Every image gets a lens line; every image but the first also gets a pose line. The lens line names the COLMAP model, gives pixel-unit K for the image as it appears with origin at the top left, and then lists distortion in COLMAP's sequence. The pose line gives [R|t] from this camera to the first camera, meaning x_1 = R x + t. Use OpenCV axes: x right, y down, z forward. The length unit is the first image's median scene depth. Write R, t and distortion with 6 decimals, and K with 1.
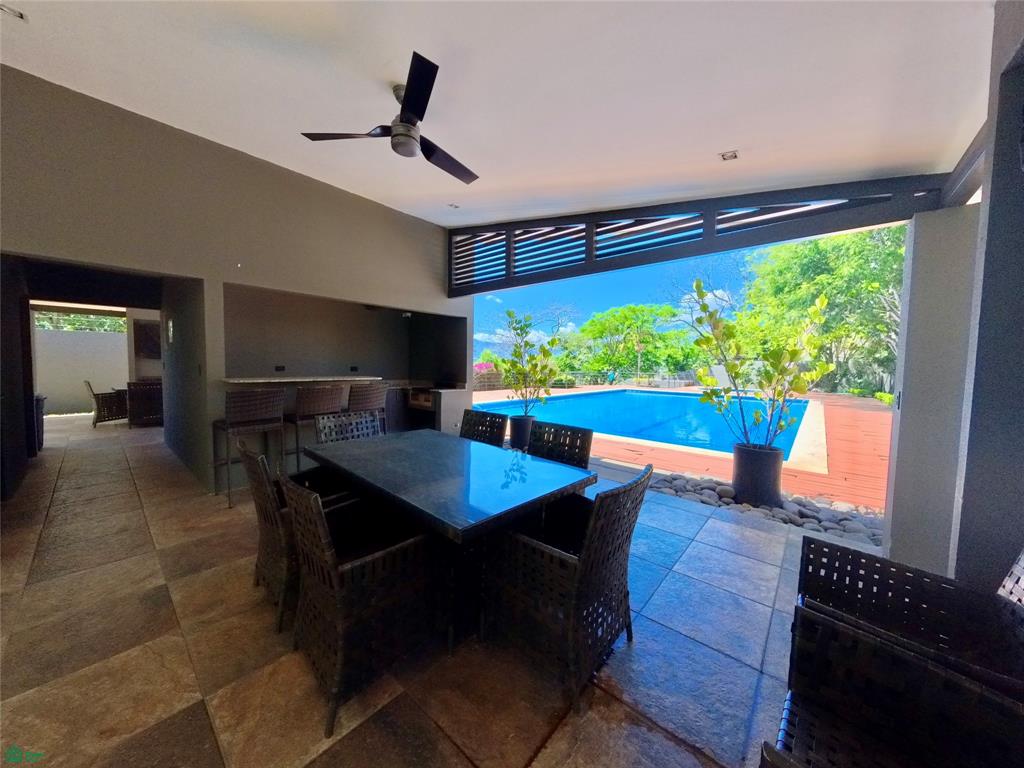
lens RADIAL K [[354.3, 0, 515.6], [0, 354.3, 383.7], [0, 0, 1]] dist [0.001039, 0.000087]
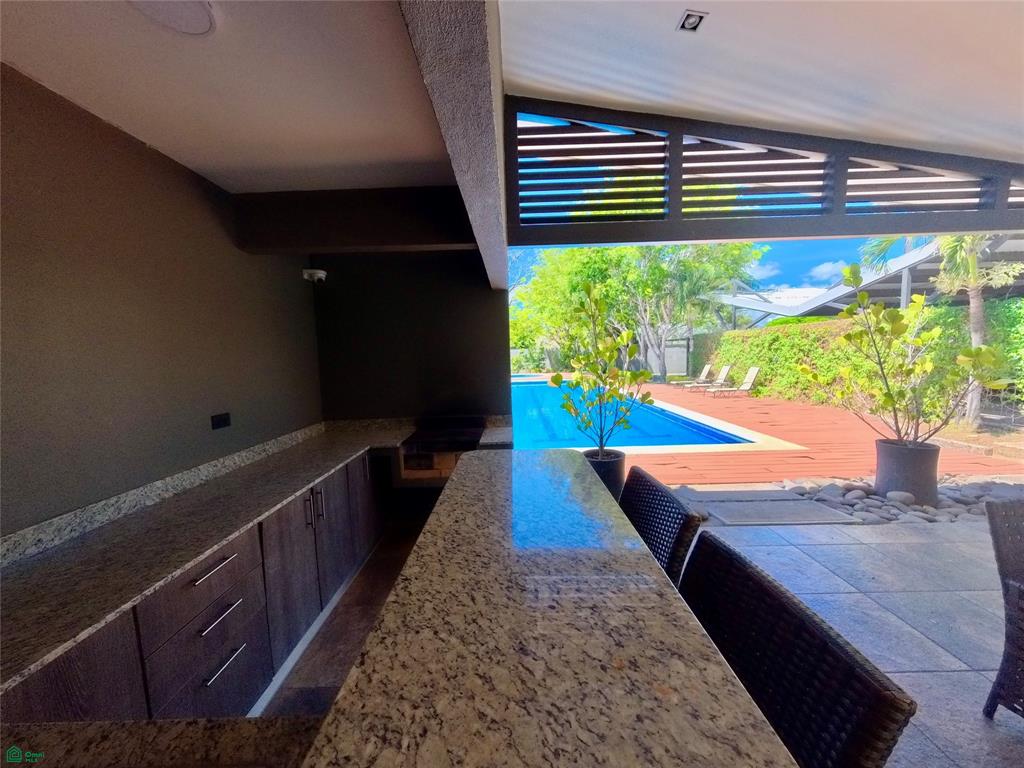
lens RADIAL K [[354.3, 0, 515.6], [0, 354.3, 383.7], [0, 0, 1]] dist [0.001039, 0.000087]
pose [[0.766477, -0.093906, 0.635370, -0.604299], [0.076143, 0.995563, 0.055286, -0.098823], [-0.637743, 0.006003, 0.770226, 0.754323]]
